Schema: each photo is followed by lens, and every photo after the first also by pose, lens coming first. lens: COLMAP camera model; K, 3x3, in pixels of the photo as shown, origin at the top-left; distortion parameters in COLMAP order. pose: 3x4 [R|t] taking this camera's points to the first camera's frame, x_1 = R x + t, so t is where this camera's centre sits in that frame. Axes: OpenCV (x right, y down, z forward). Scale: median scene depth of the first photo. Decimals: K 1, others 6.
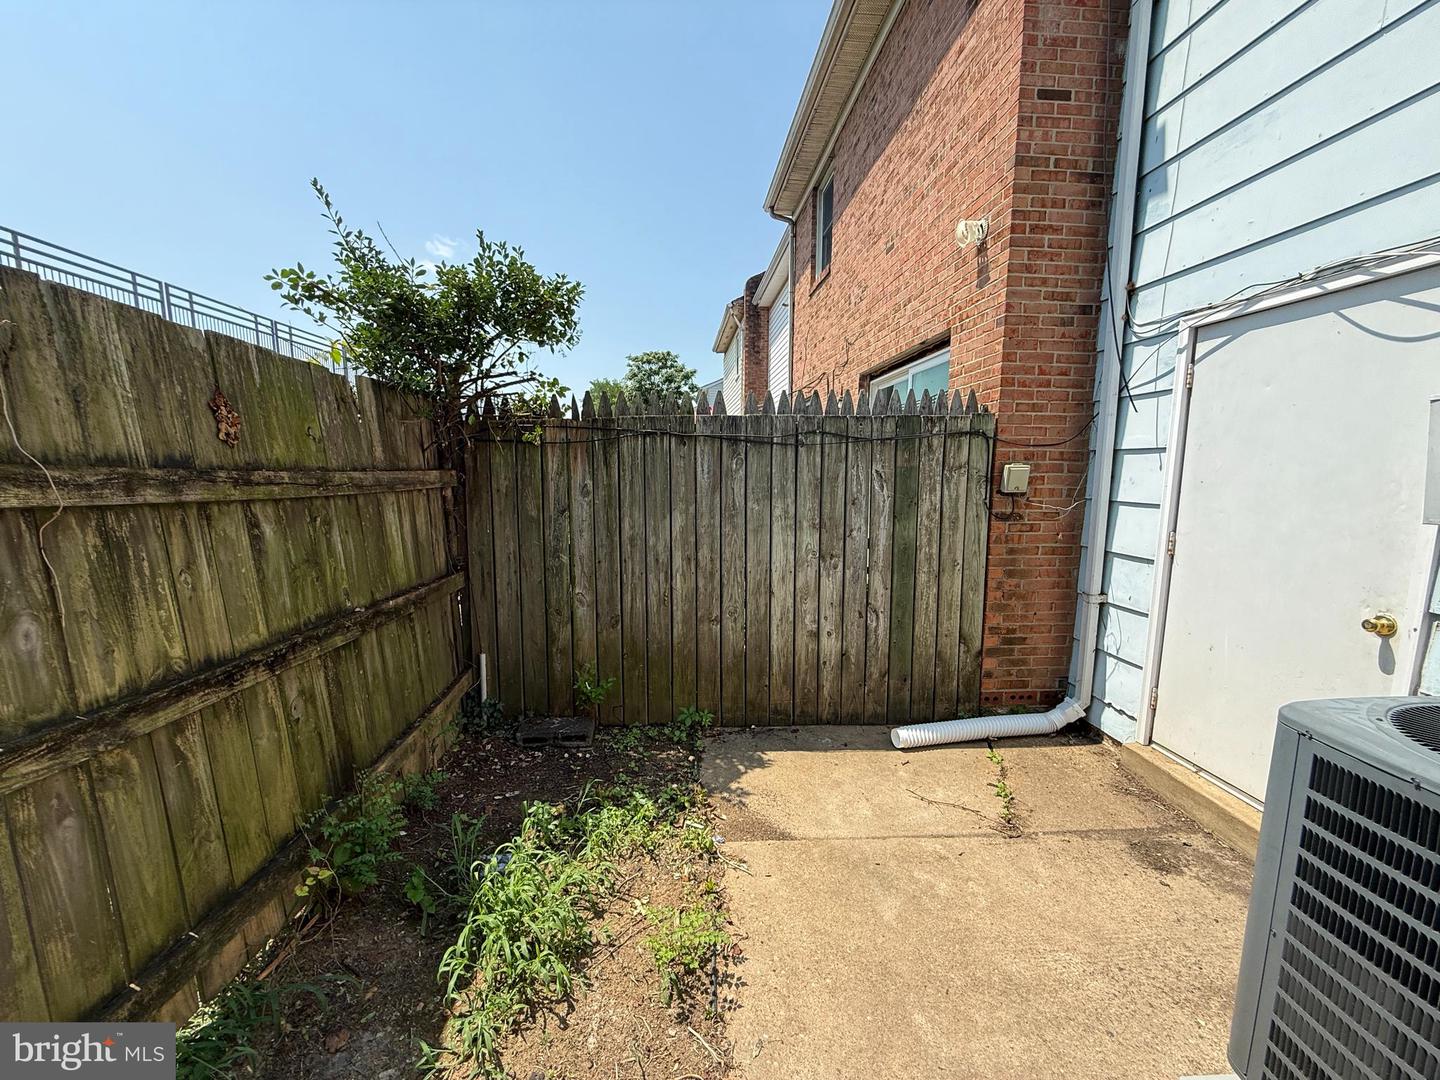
lens RADIAL K [[575.3, 0, 711.9], [0, 575.3, 540.5], [0, 0, 1]] dist [-0.000323, 0.000263]
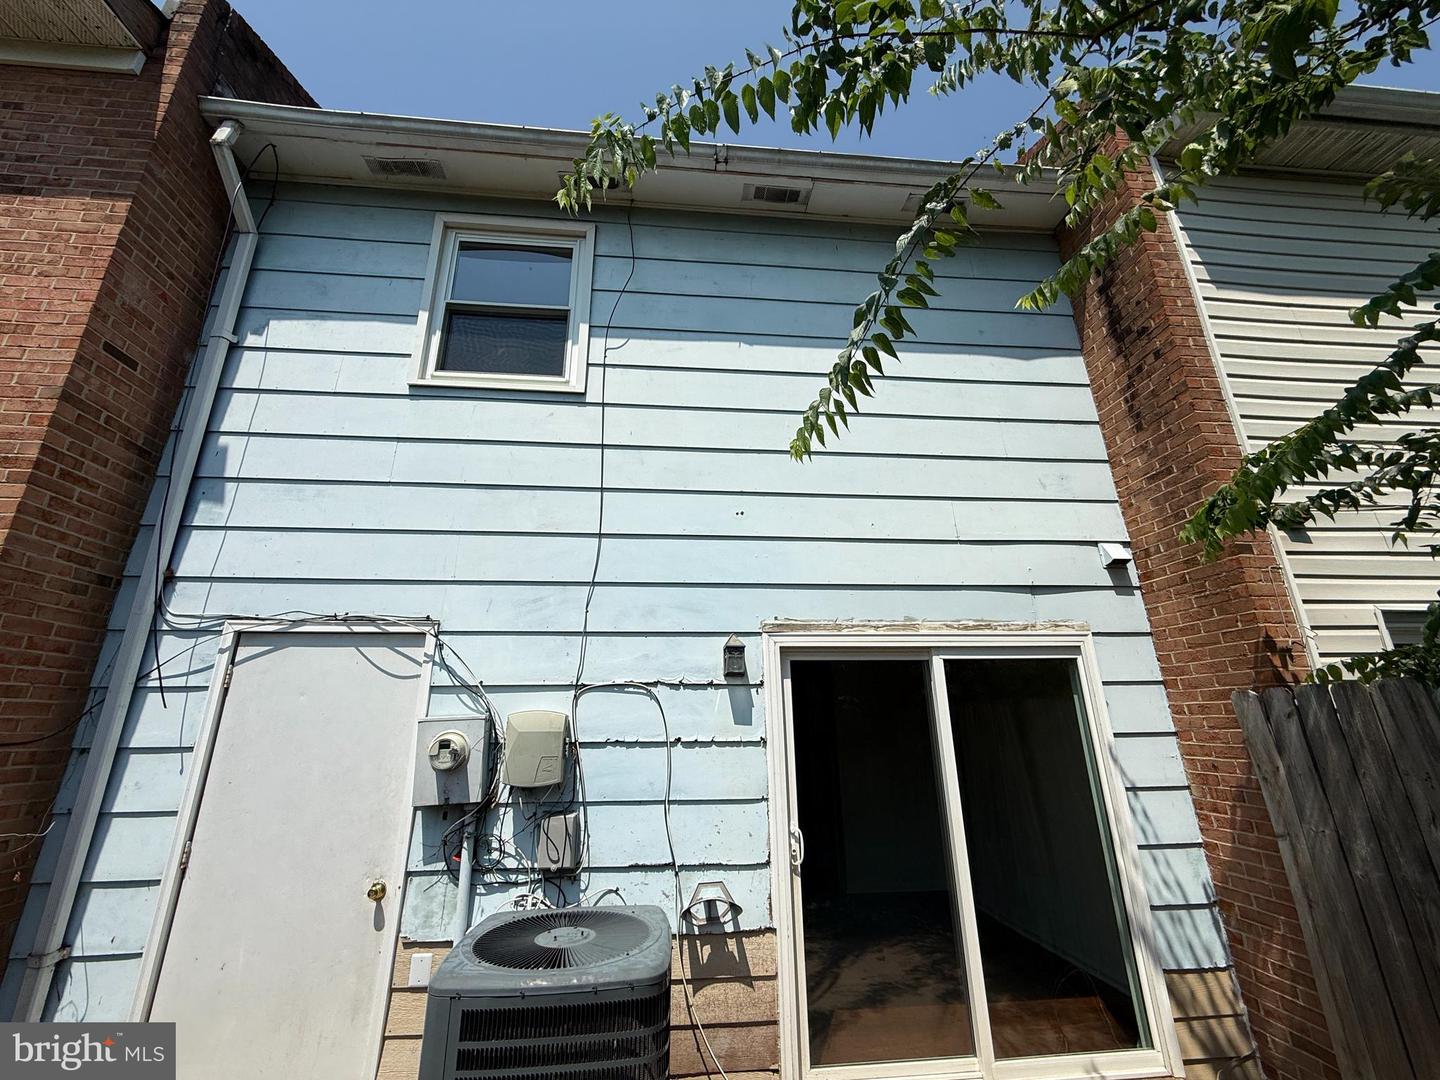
lens RADIAL K [[575.3, 0, 714.7], [0, 575.3, 540.3], [0, 0, 1]] dist [-0.000323, 0.000263]
pose [[-0.019778, 0.298379, 0.954243, -0.244375], [0.136009, 0.946360, -0.293095, -0.082480], [-0.990510, 0.123988, -0.059299, 0.132800]]
